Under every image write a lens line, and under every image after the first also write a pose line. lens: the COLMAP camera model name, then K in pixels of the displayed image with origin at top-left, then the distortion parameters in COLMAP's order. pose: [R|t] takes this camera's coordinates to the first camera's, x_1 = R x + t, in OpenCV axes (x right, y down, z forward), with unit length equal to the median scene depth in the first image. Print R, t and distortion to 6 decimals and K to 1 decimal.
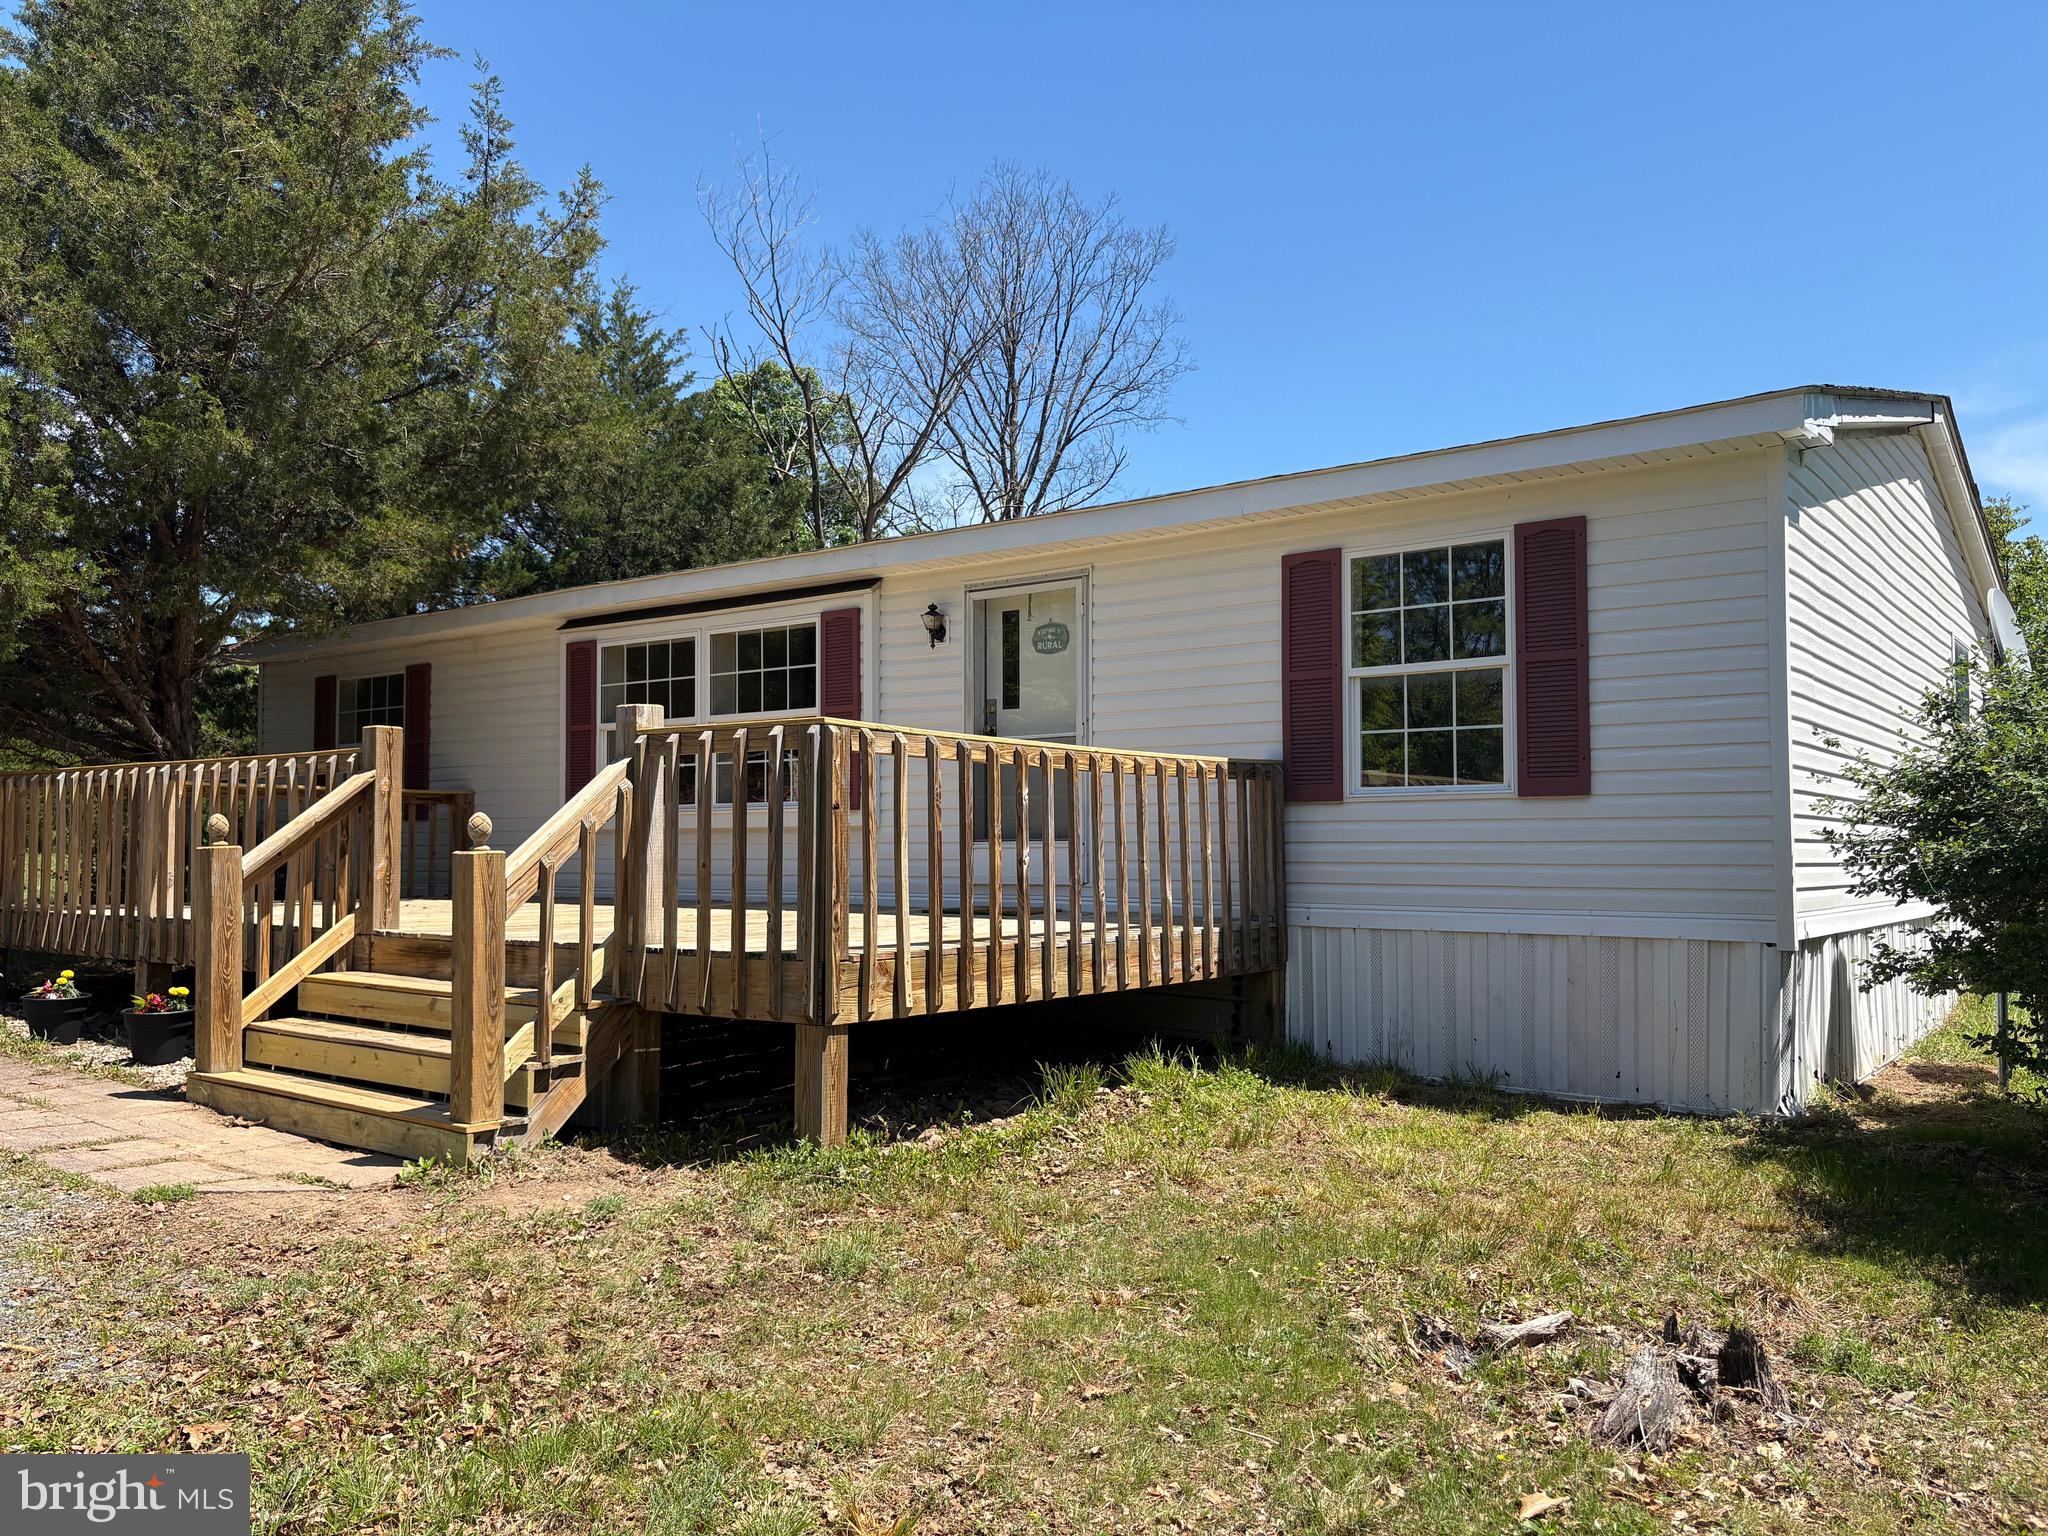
lens RADIAL K [[1551.4, 0, 1018.8], [0, 1551.4, 767.5], [0, 0, 1]] dist [0.031093, -0.029446]
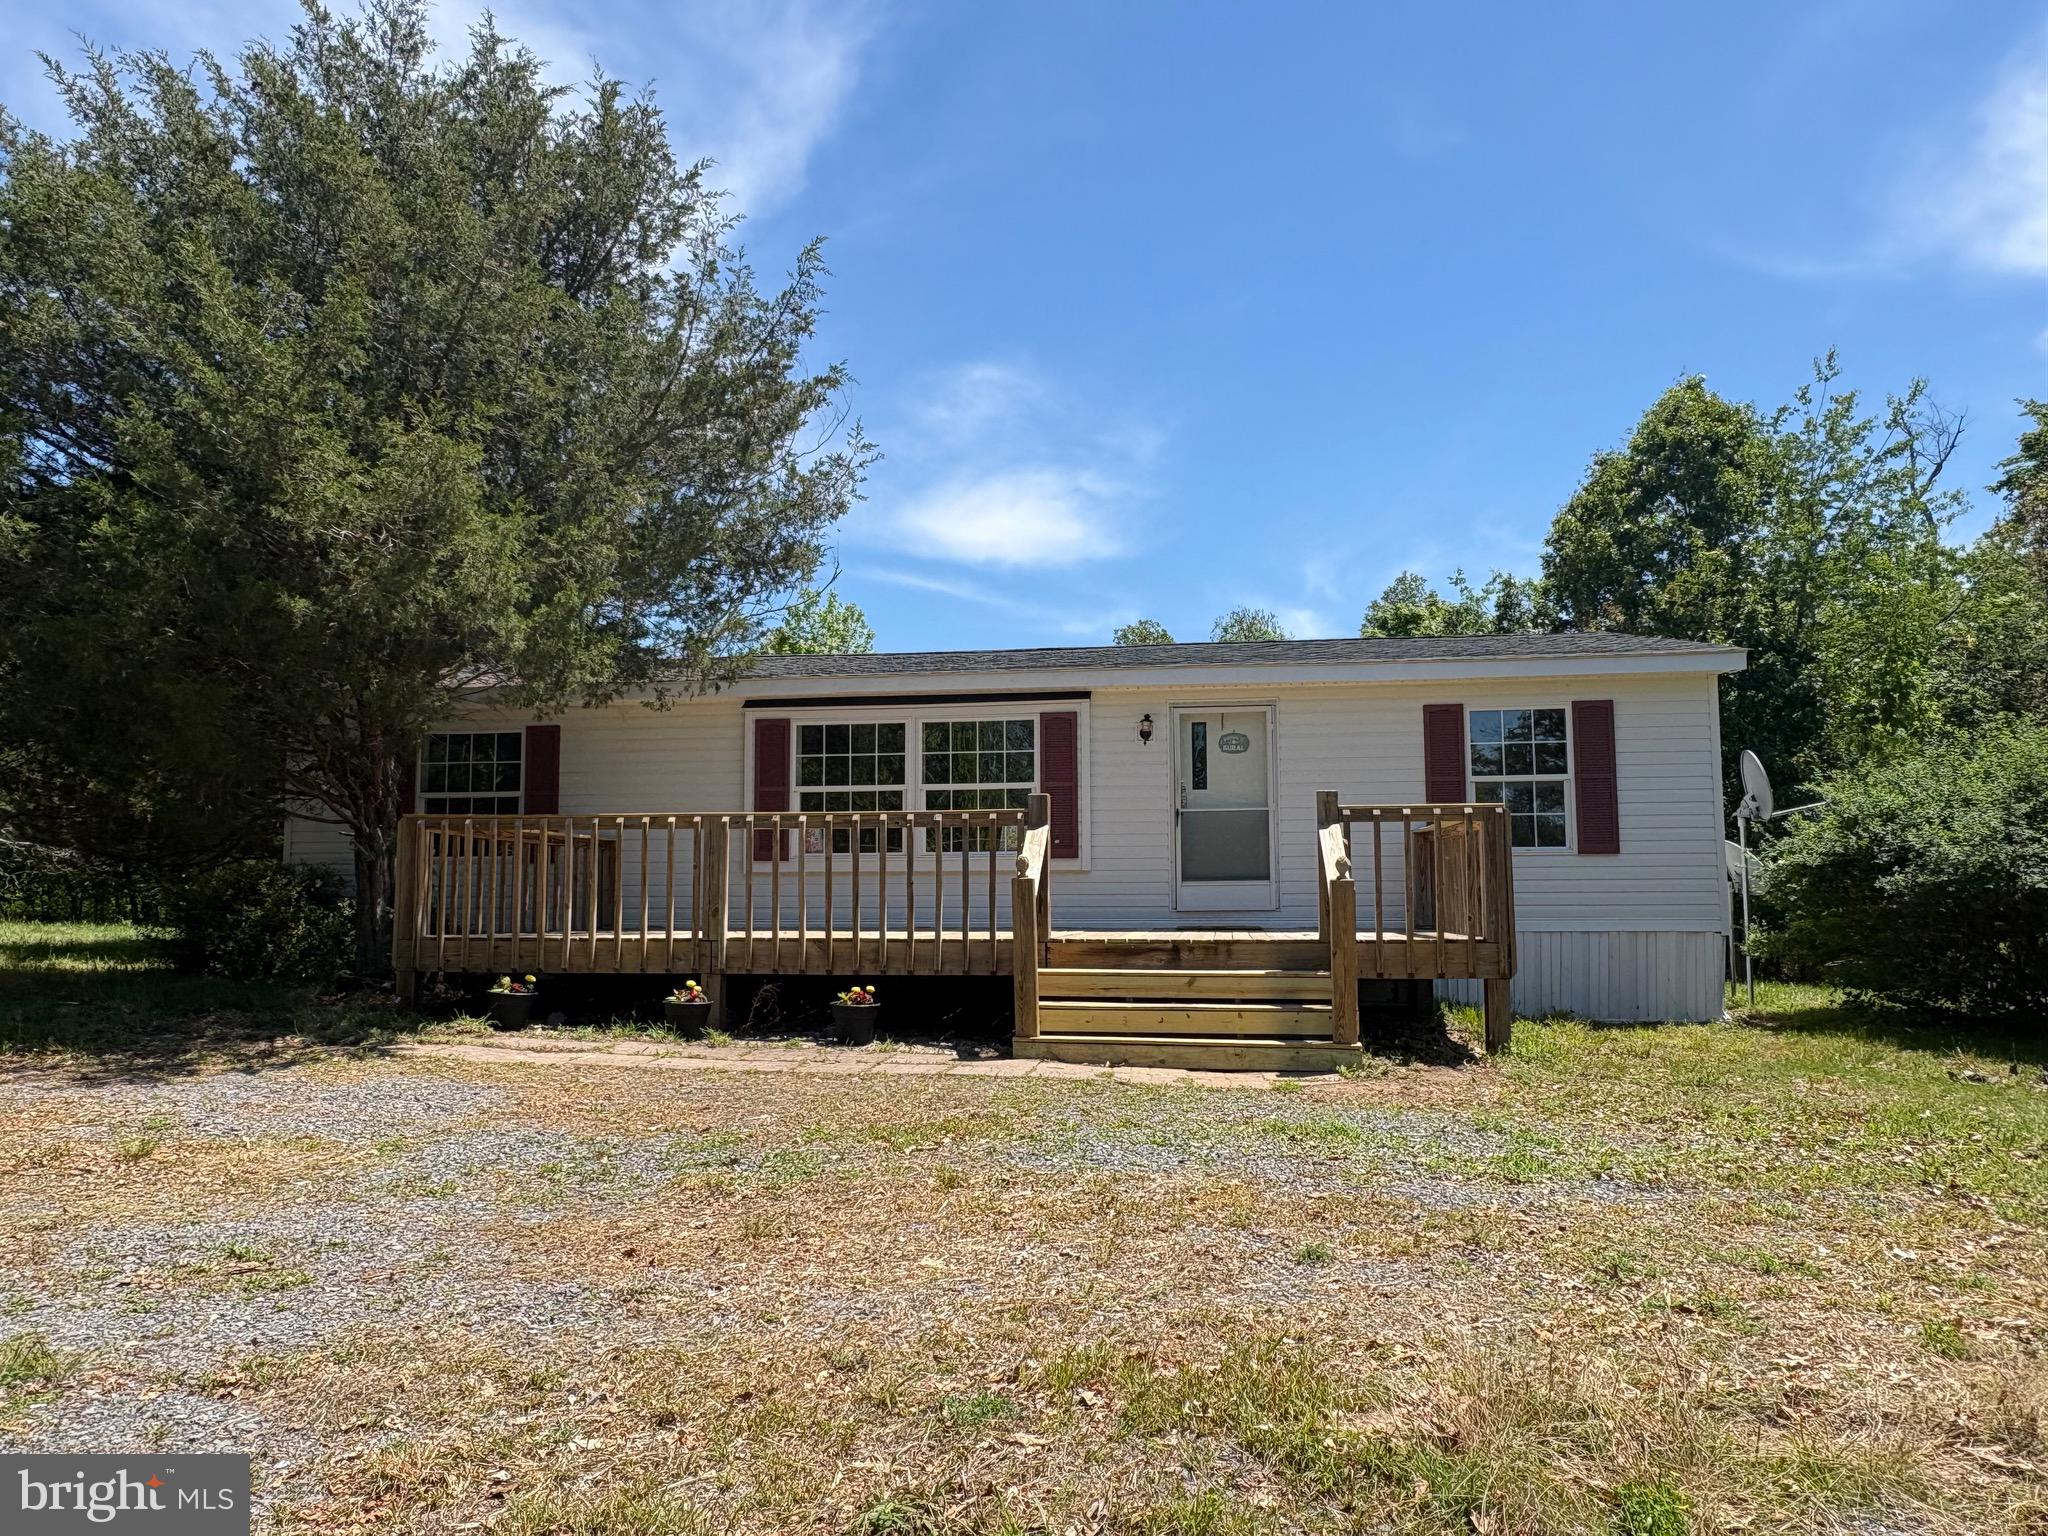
lens RADIAL K [[1436.0, 0, 1024.4], [0, 1436.0, 771.4], [0, 0, 1]] dist [0.005285, 0.000637]
pose [[0.875629, 0.039778, 0.481344, -0.848328], [-0.020237, 0.998749, -0.045722, 0.010186], [-0.482561, 0.030294, 0.875338, -0.111217]]
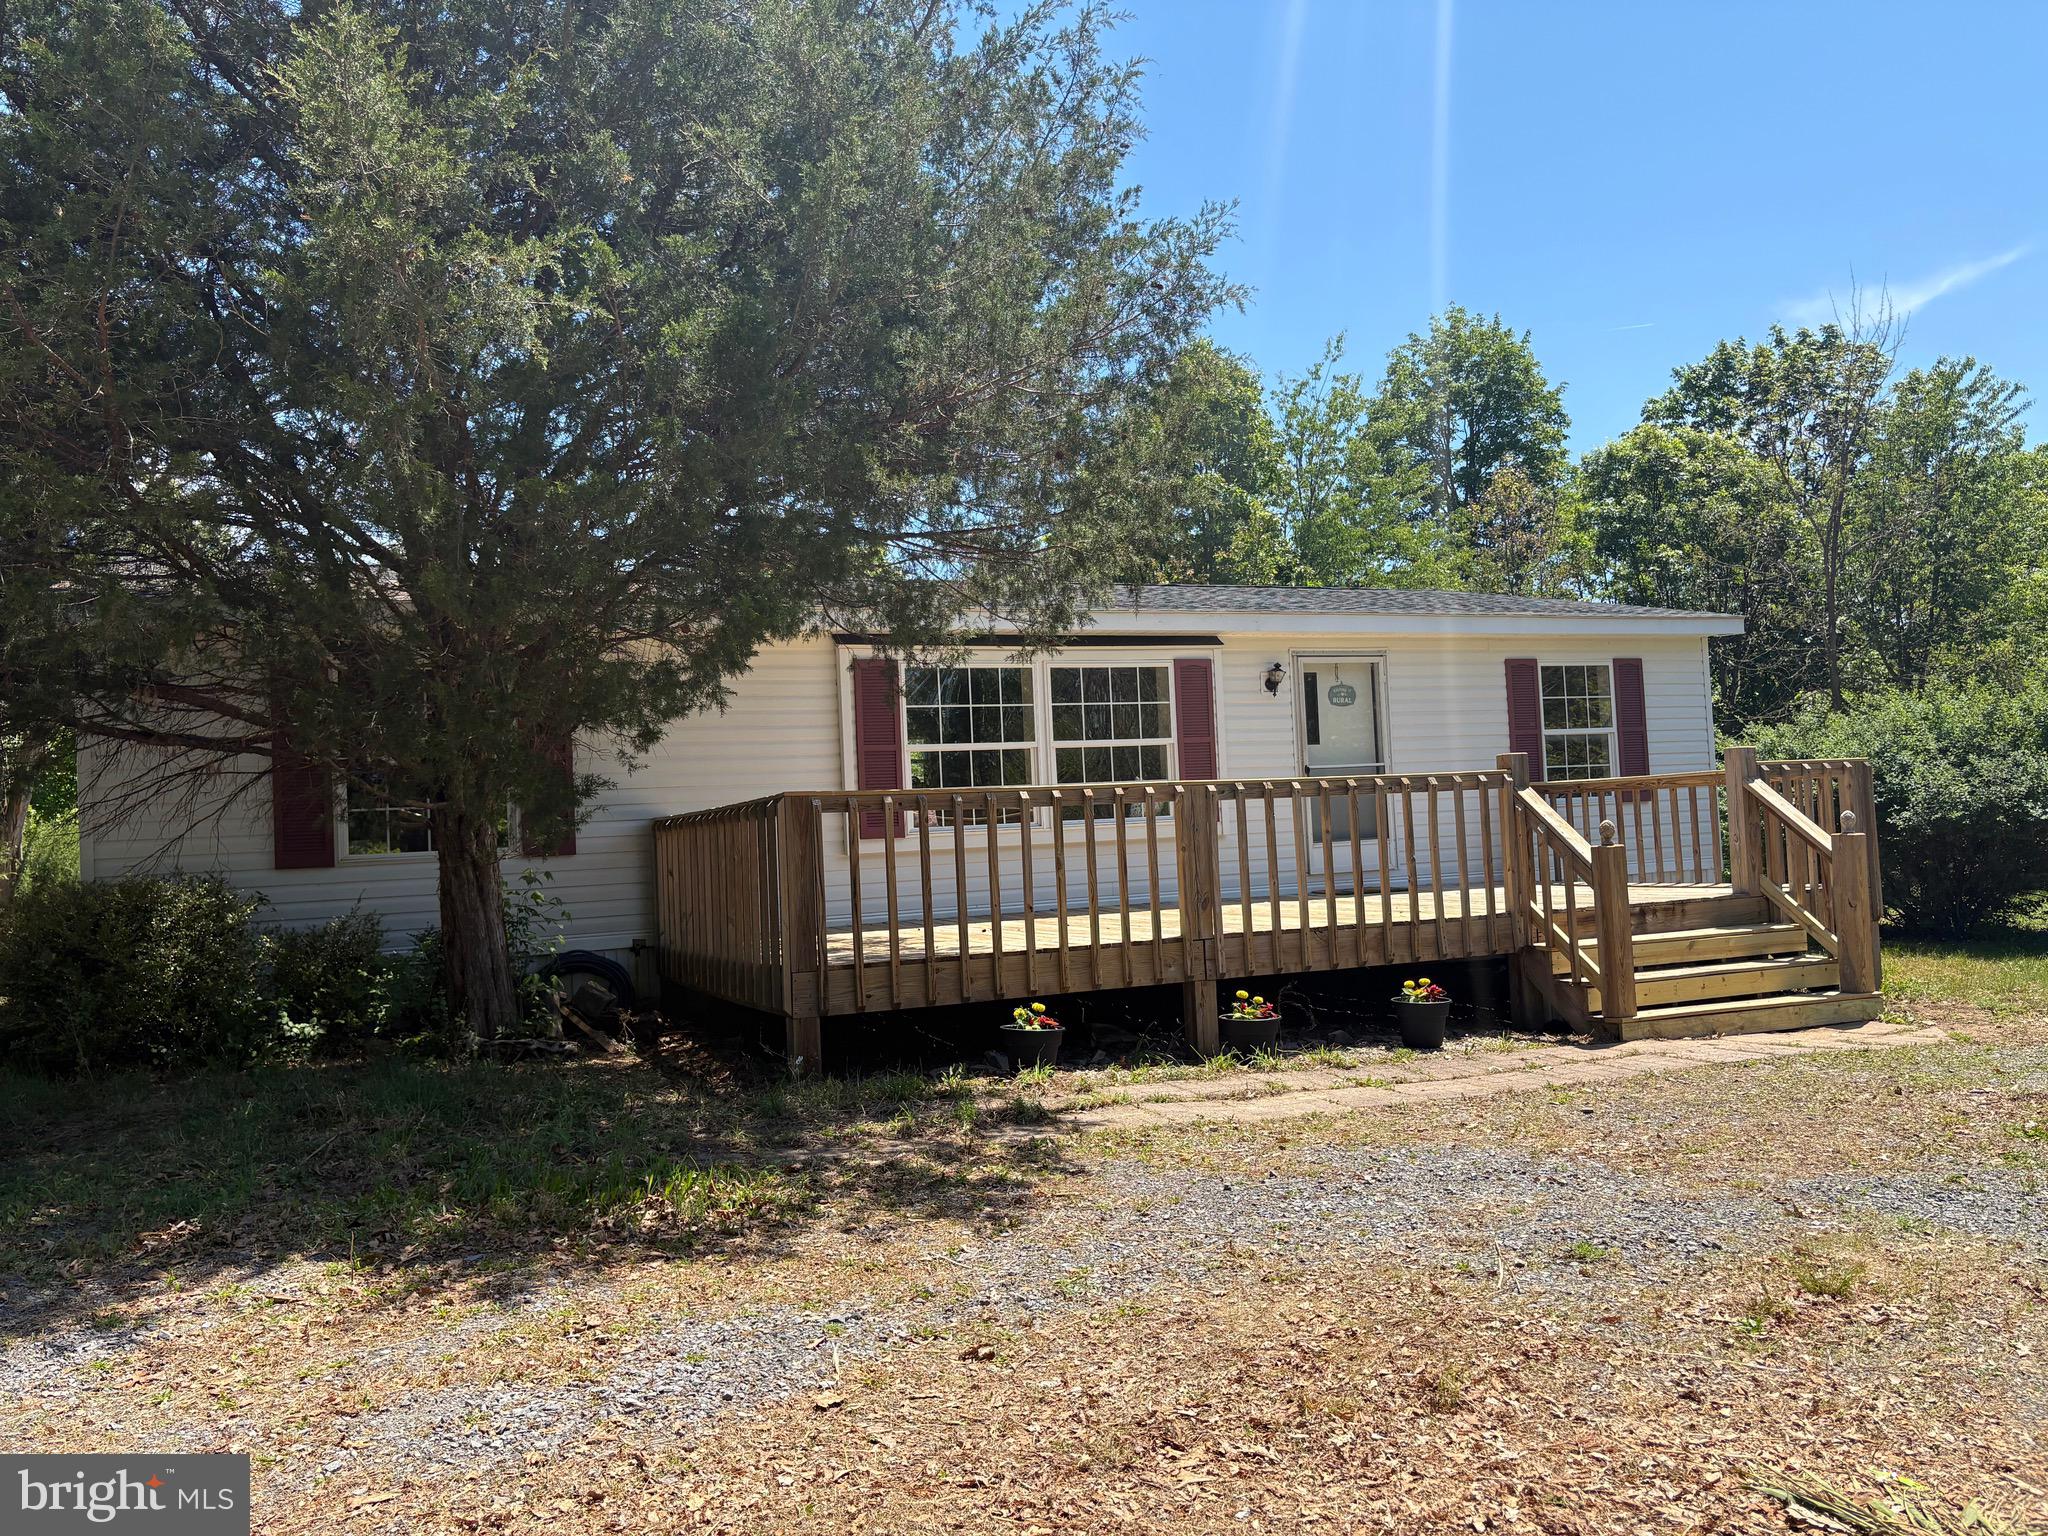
lens RADIAL K [[1551.4, 0, 1023.4], [0, 1551.4, 767.3], [0, 0, 1]] dist [0.031093, -0.029446]
pose [[0.497156, 0.011153, 0.867590, -1.399470], [0.005833, 0.999852, -0.016196, 0.002479], [-0.867642, 0.013113, 0.497017, 0.573086]]
